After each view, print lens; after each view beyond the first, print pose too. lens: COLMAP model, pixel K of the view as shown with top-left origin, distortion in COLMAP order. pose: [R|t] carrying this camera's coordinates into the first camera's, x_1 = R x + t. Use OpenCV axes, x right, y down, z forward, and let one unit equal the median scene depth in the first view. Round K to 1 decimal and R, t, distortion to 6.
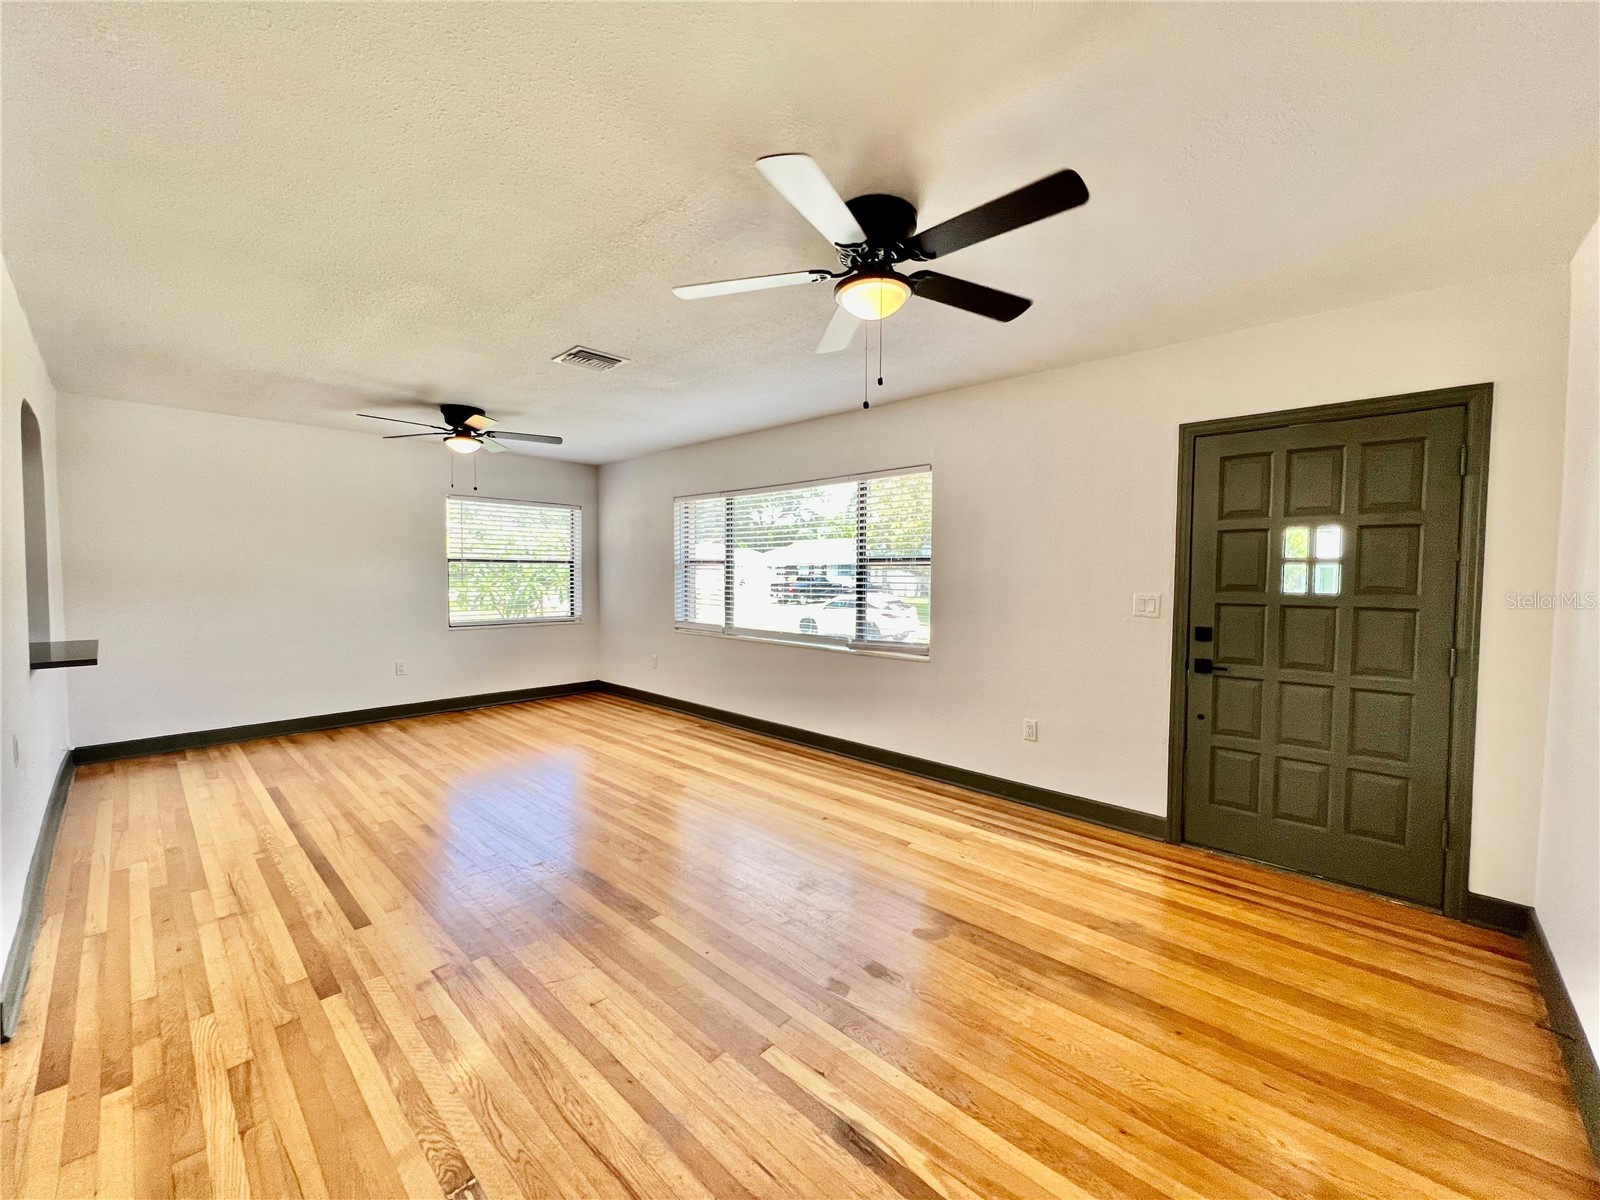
lens RADIAL K [[636.1, 0, 796.1], [0, 636.1, 597.6], [0, 0, 1]] dist [-0.000013, -0.000065]
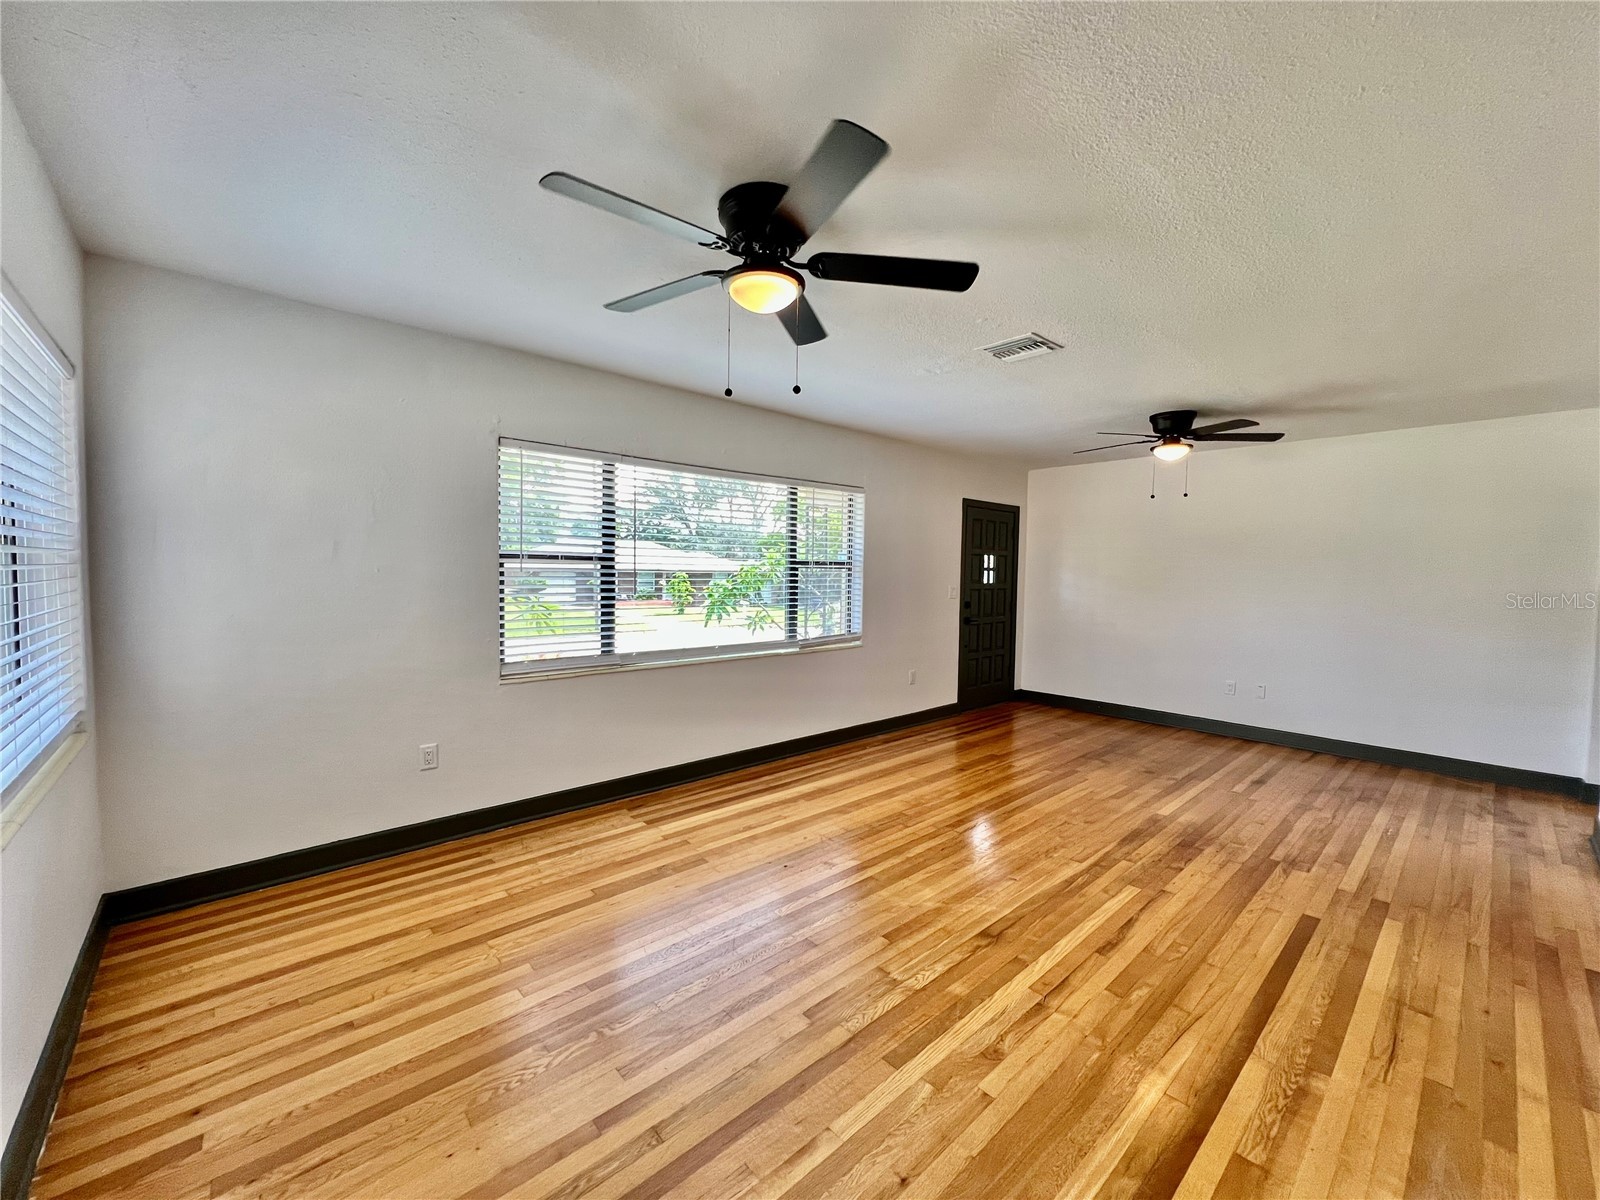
lens RADIAL K [[636.1, 0, 796.1], [0, 636.1, 597.6], [0, 0, 1]] dist [-0.000013, -0.000065]
pose [[0.080385, -0.050846, 0.995466, -1.412994], [0.027634, 0.998428, 0.048766, -0.079613], [-0.996381, 0.023589, 0.081663, 1.391275]]
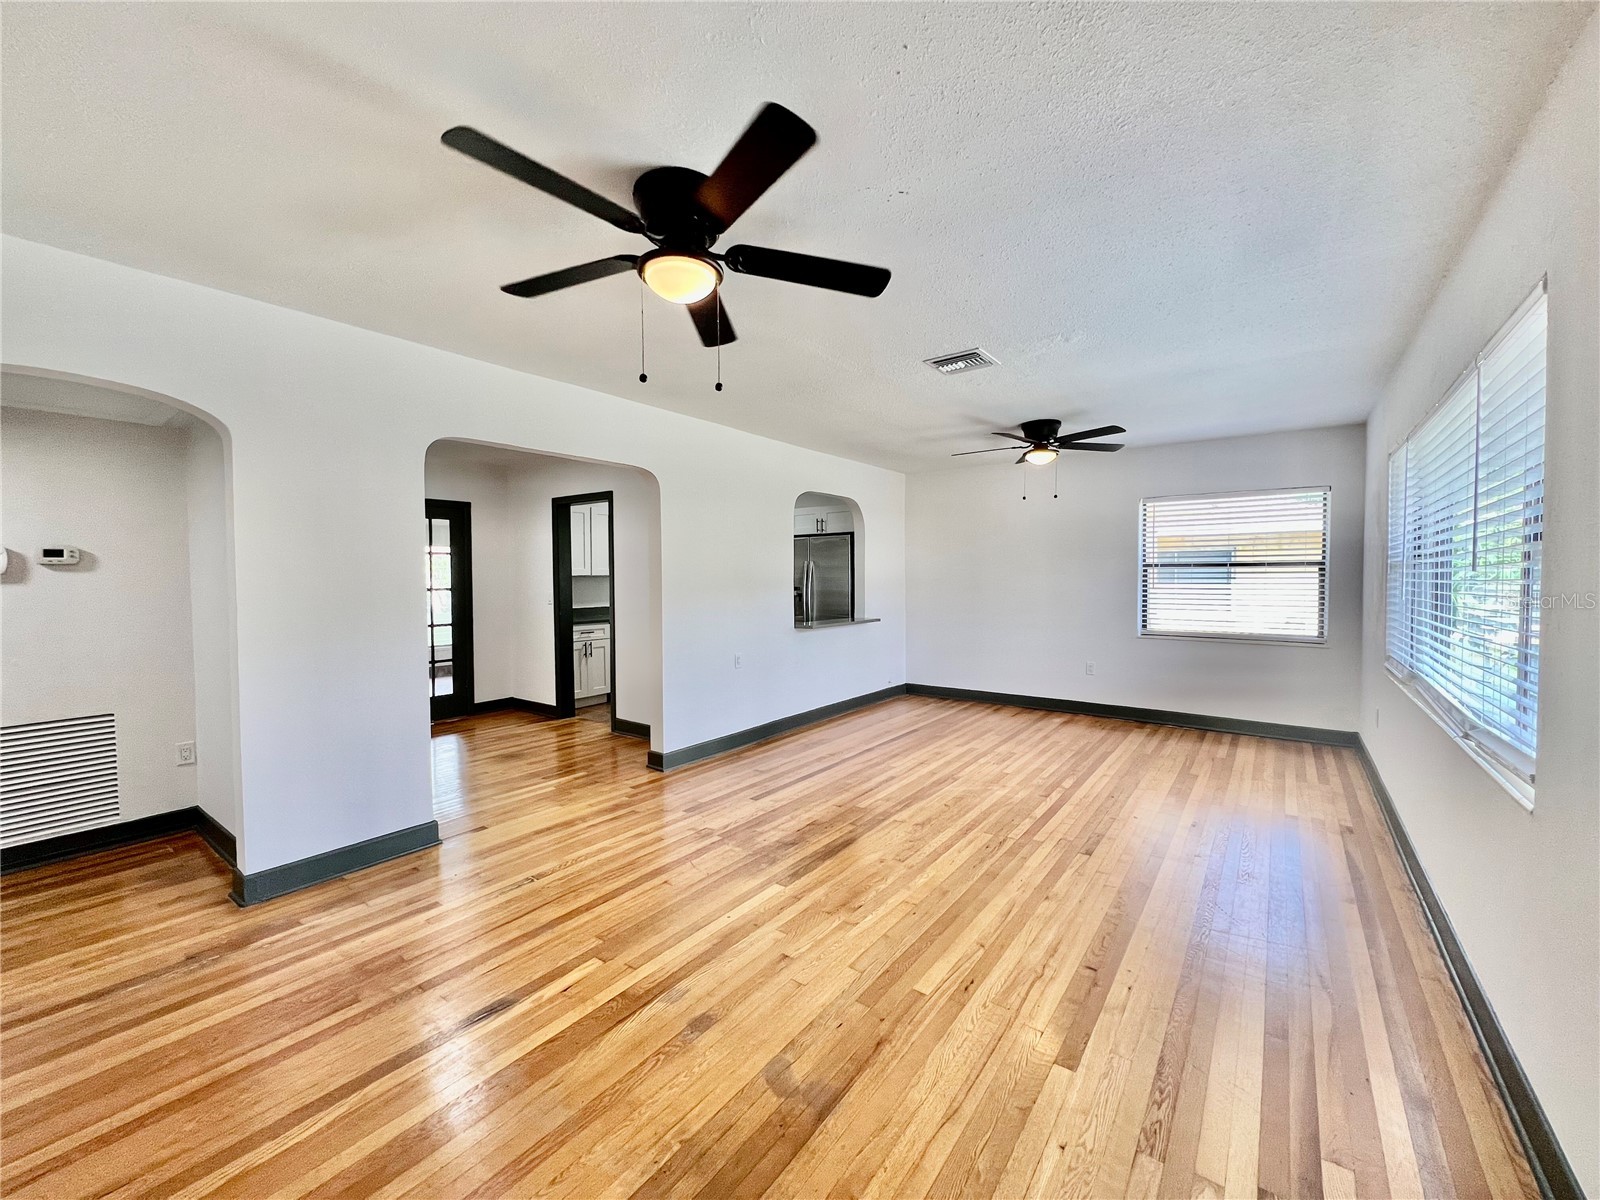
lens RADIAL K [[636.1, 0, 796.1], [0, 636.1, 597.6], [0, 0, 1]] dist [-0.000013, -0.000065]
pose [[0.105331, 0.024046, -0.994146, 0.716064], [-0.036037, 0.999143, 0.020349, -0.021409], [0.993784, 0.033682, 0.106107, 0.722221]]
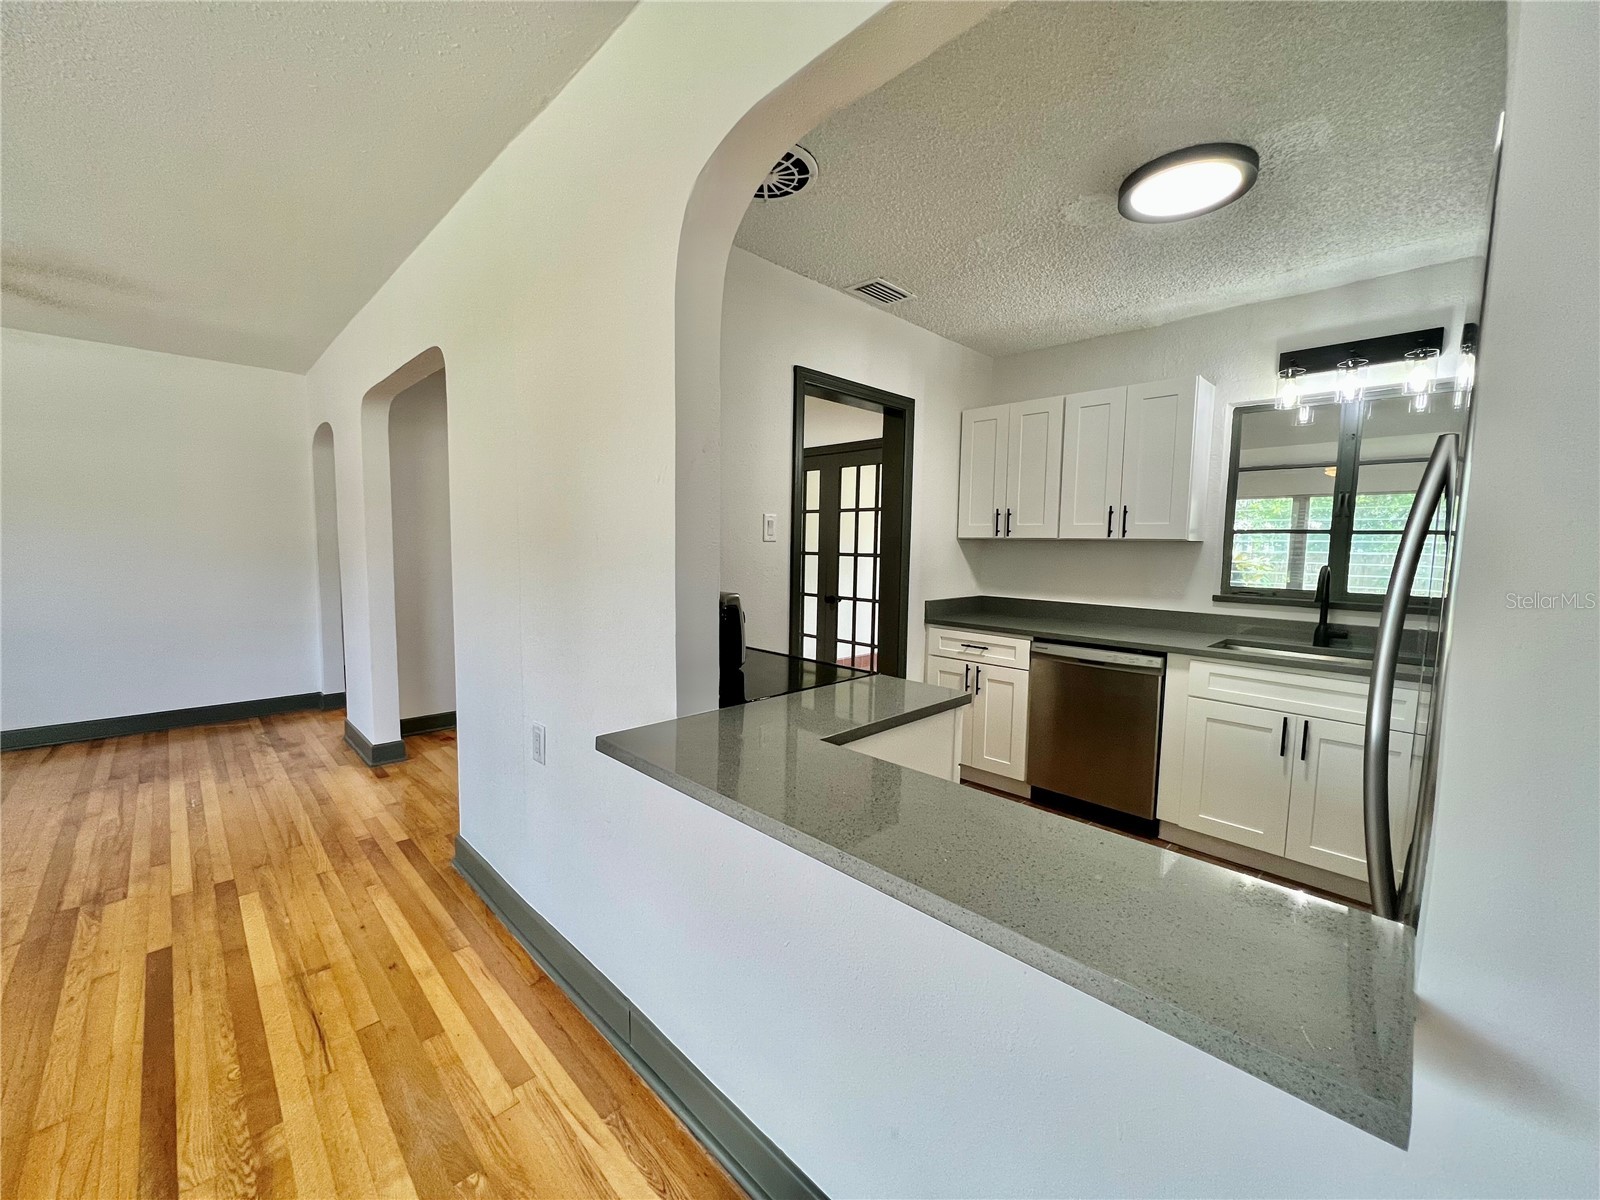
lens RADIAL K [[636.1, 0, 796.1], [0, 636.1, 597.6], [0, 0, 1]] dist [-0.000013, -0.000065]
pose [[-0.999076, -0.029127, 0.031617, -1.204230], [-0.024791, 0.991234, 0.129769, -0.058390], [-0.035120, 0.128865, -0.991040, 1.368455]]
